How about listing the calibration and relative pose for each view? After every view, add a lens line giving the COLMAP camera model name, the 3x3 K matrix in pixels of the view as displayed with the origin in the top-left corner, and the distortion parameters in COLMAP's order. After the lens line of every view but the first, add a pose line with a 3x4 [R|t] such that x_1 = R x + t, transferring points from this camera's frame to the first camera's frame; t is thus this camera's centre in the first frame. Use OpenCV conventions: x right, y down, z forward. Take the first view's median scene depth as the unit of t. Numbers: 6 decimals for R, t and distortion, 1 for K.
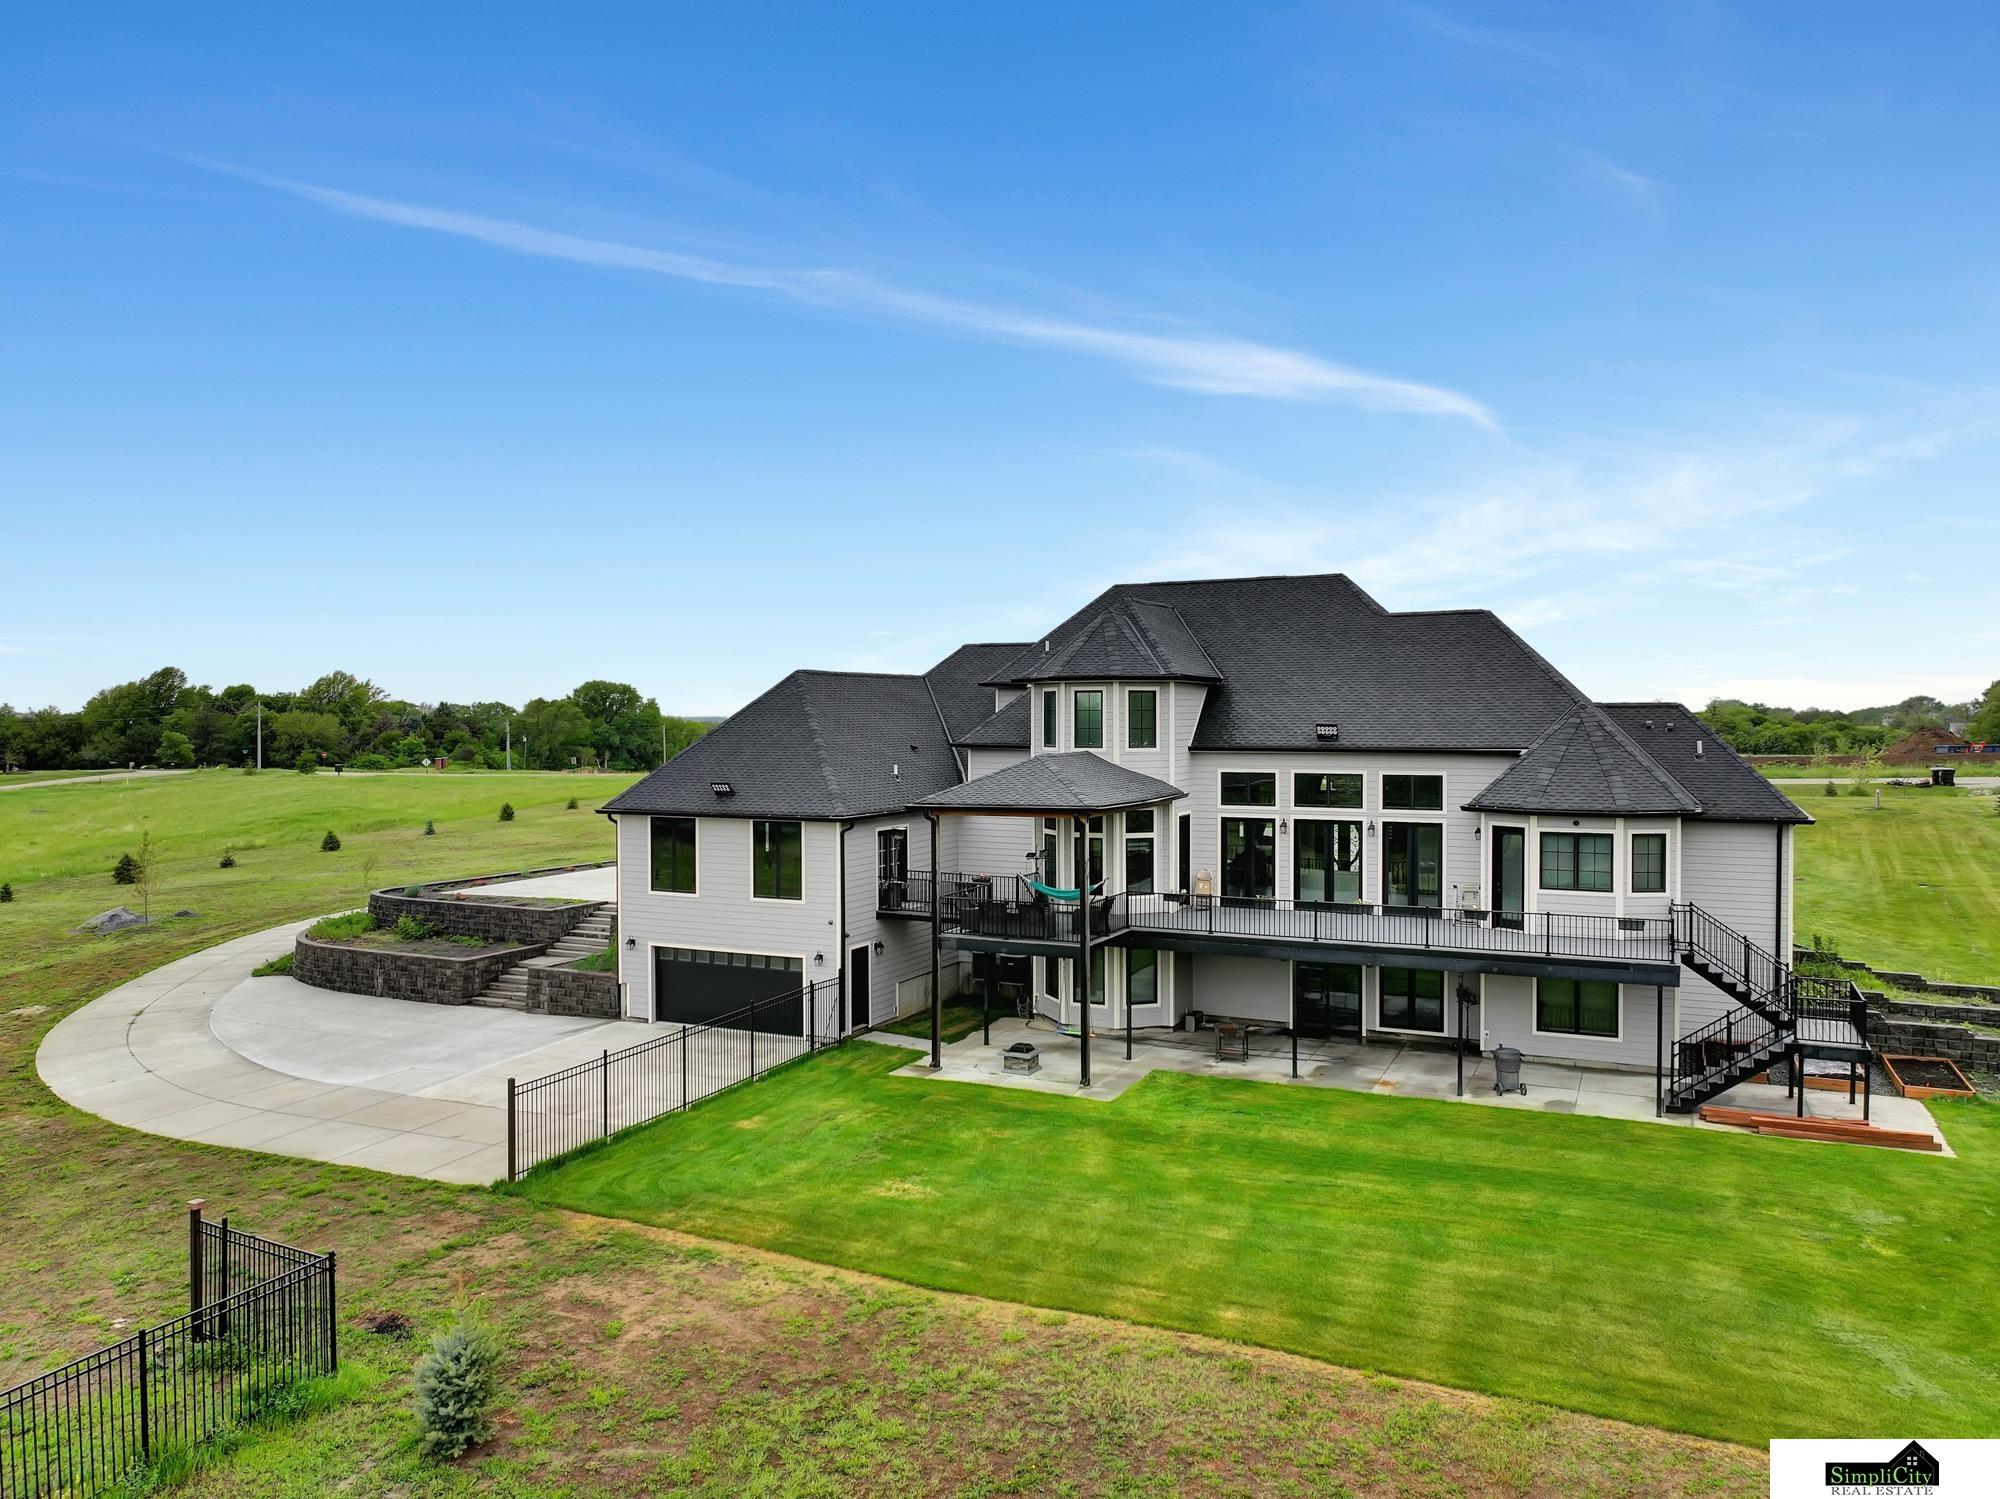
lens RADIAL K [[1411.2, 0, 1000.0], [0, 1411.2, 749.5], [0, 0, 1]] dist [0.005357, 0.002829]
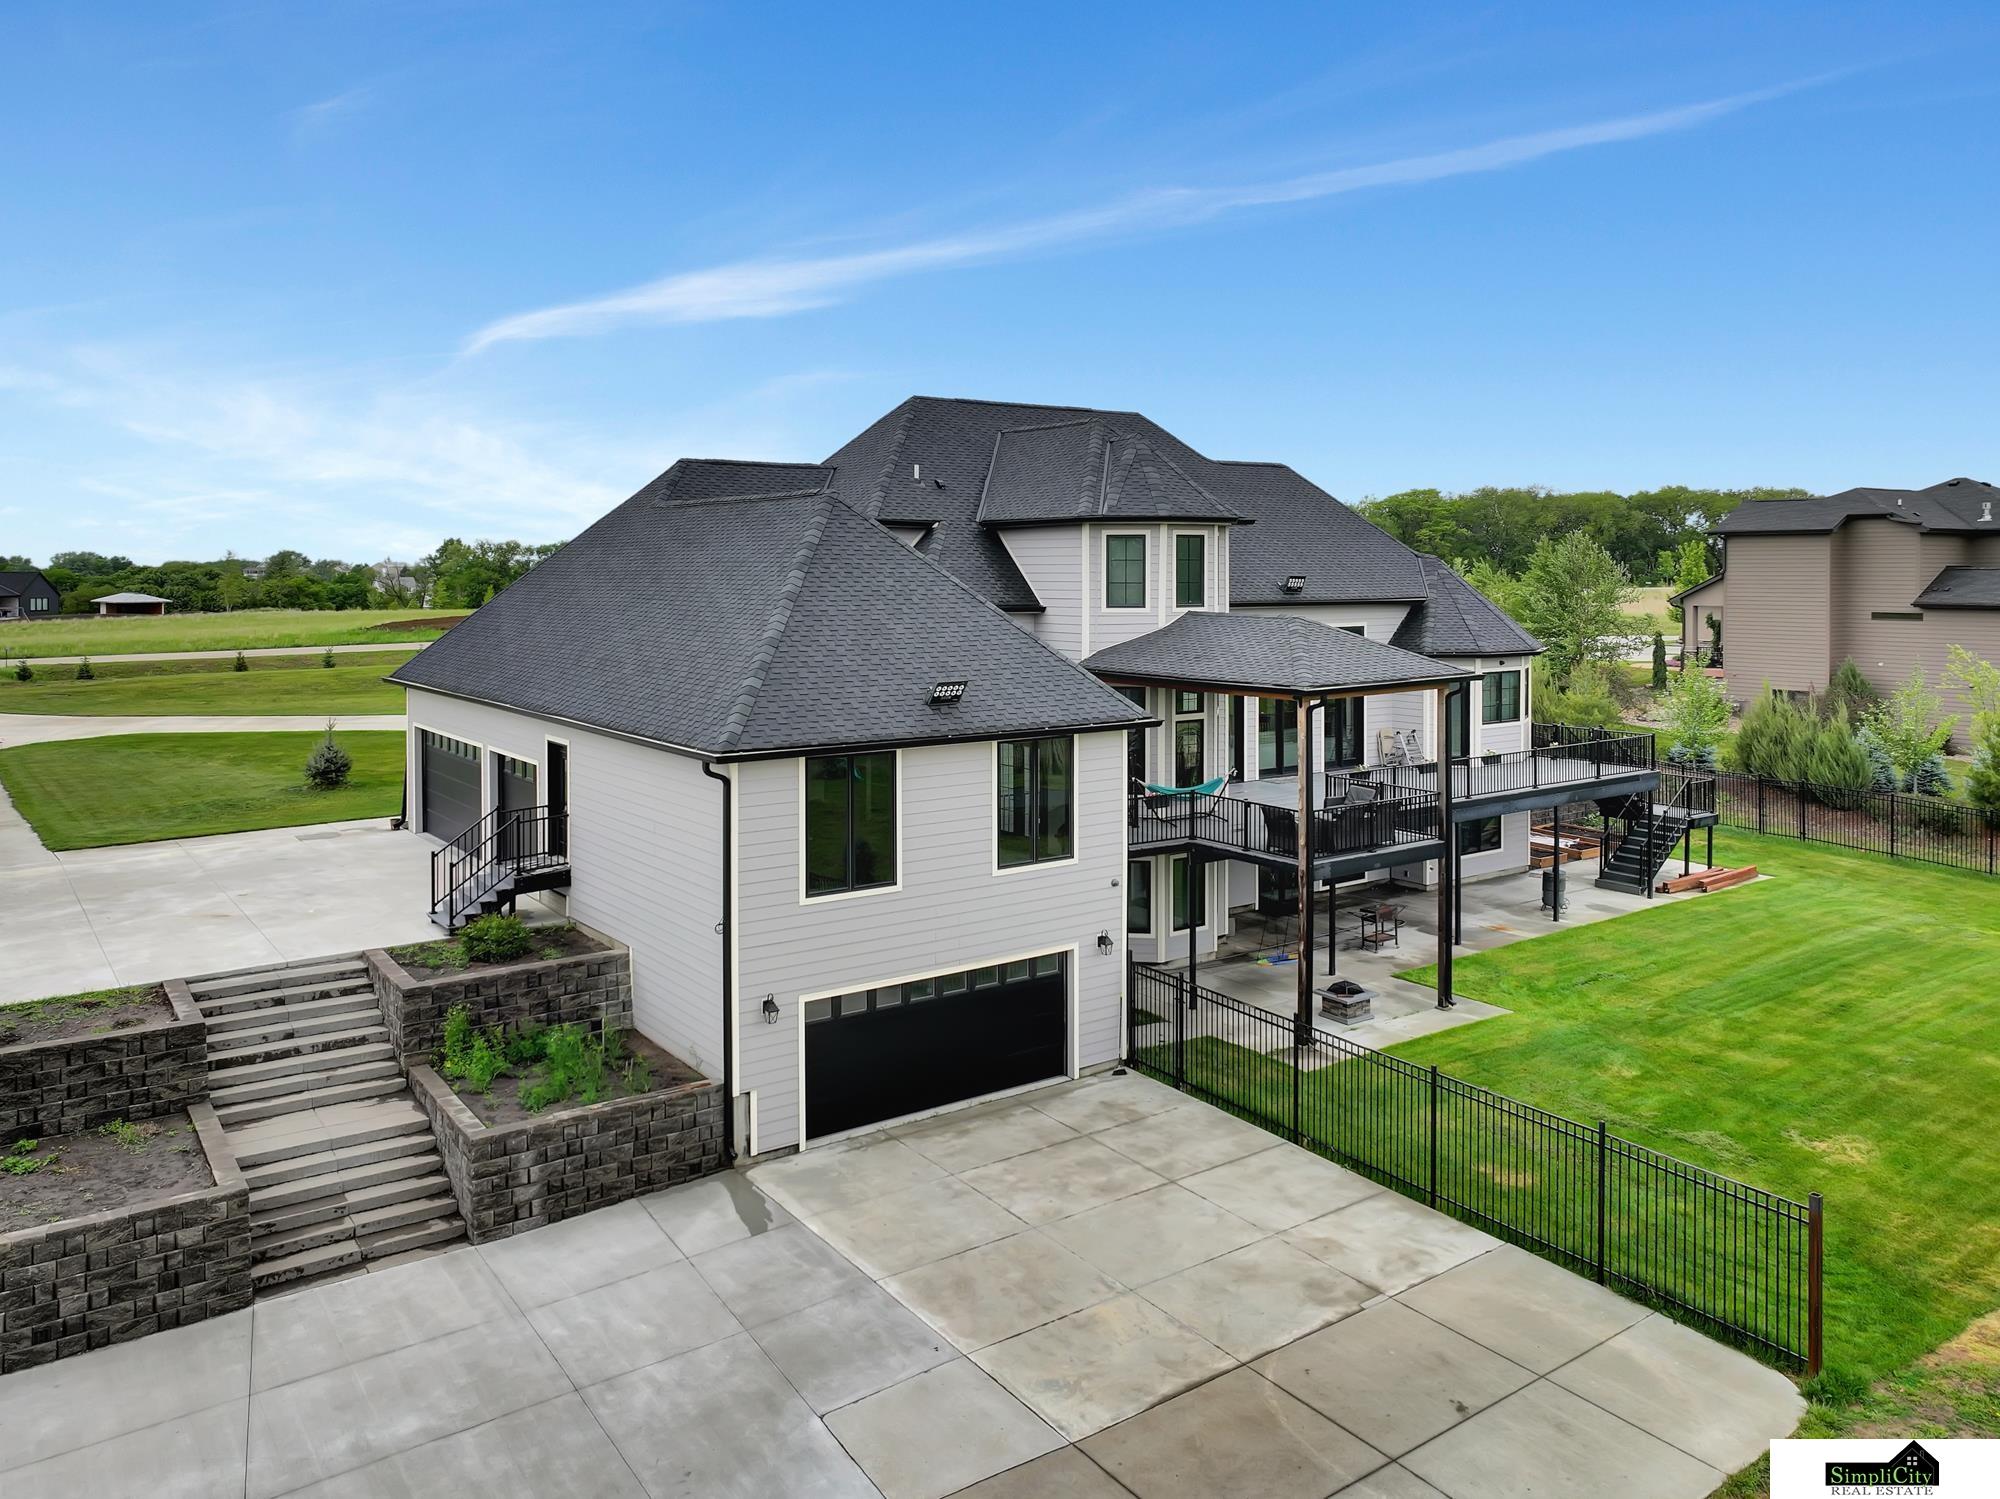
lens RADIAL K [[1463.0, 0, 989.7], [0, 1463.0, 609.2], [0, 0, 1]] dist [0.002764, 0.002110]
pose [[0.482661, -0.022867, 0.875509, -0.712943], [0.021367, 0.999669, 0.014331, -0.014014], [-0.875547, 0.011790, 0.482990, 0.702006]]
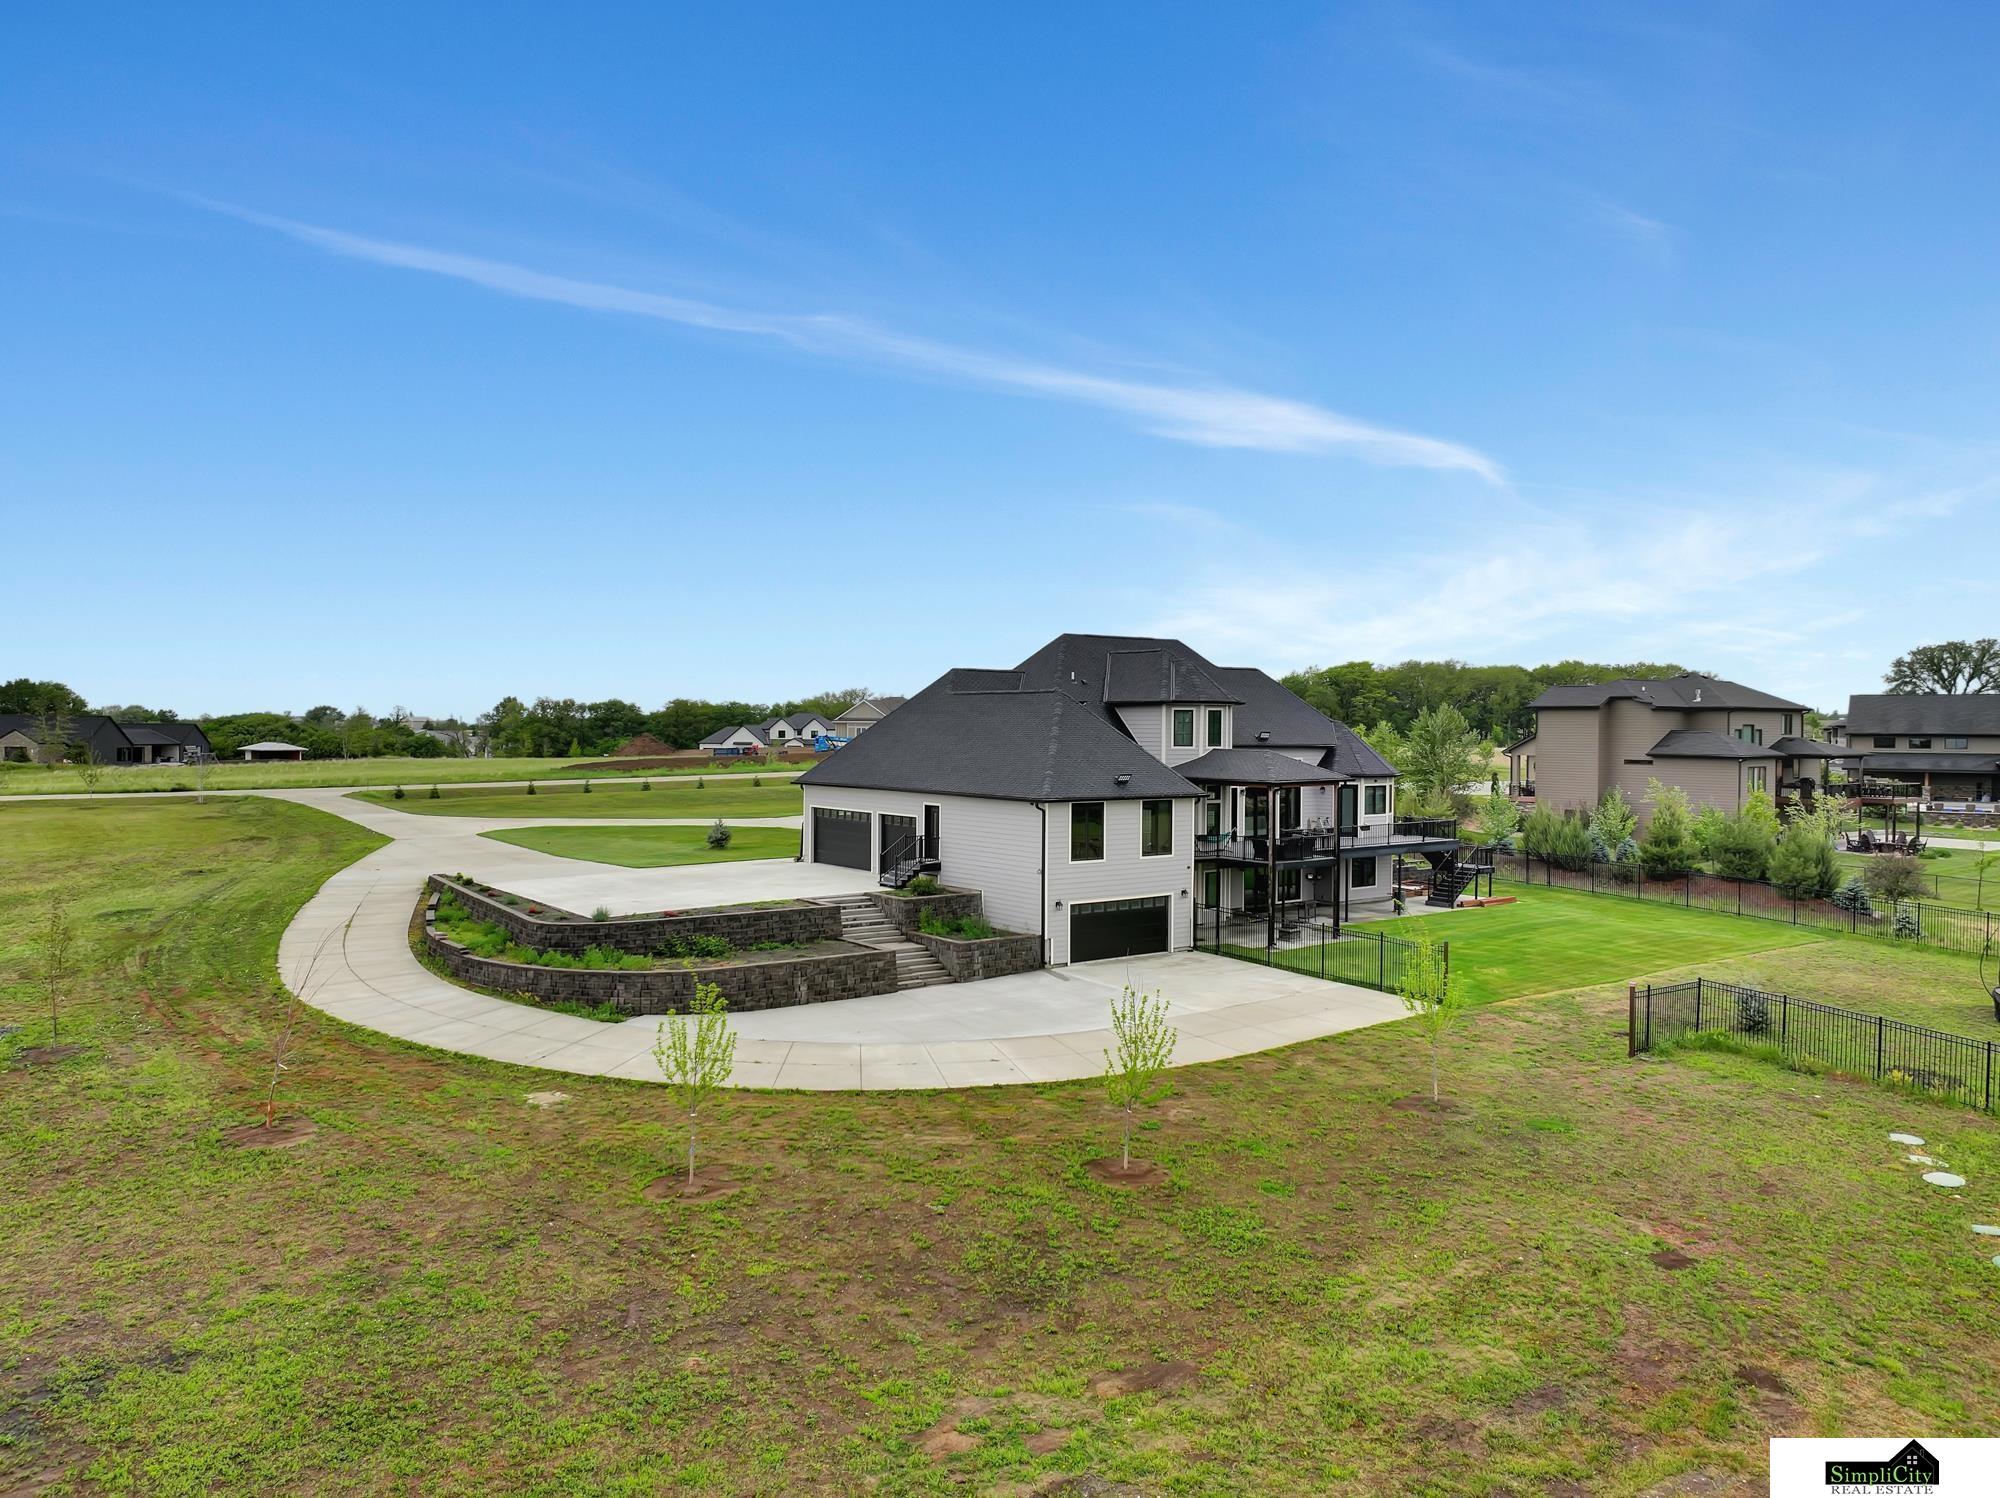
lens RADIAL K [[1411.2, 0, 1000.0], [0, 1411.2, 749.0], [0, 0, 1]] dist [0.005357, 0.002829]
pose [[0.452356, -0.008783, 0.891794, -1.471272], [0.014273, 0.999895, 0.002607, -0.006625], [-0.891723, 0.011549, 0.452434, 0.494706]]
